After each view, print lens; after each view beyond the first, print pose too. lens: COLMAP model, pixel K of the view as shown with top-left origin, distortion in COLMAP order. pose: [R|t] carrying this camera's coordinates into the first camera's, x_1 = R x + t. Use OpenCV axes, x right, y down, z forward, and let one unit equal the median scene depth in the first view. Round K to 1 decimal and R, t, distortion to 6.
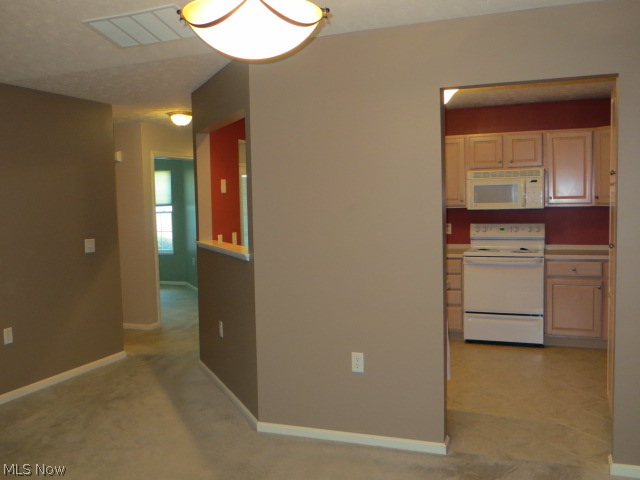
lens RADIAL K [[609.0, 0, 320.0], [0, 609.0, 240.0], [0, 0, 1]] dist [-0.009540, -0.003347]
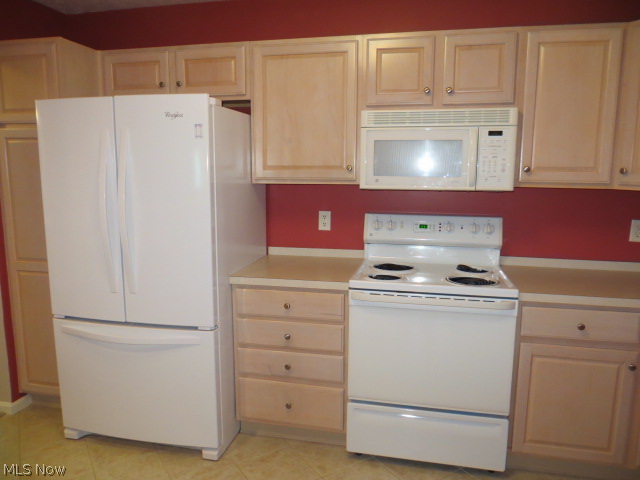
lens RADIAL K [[483.3, 0, 320.0], [0, 483.3, 240.0], [0, 0, 1]] dist [0.000540, -0.000926]
pose [[0.987918, 0.004600, 0.154907, 0.152222], [-0.018101, 0.996143, 0.085862, -0.042270], [-0.153914, -0.087628, 0.984191, 0.625456]]
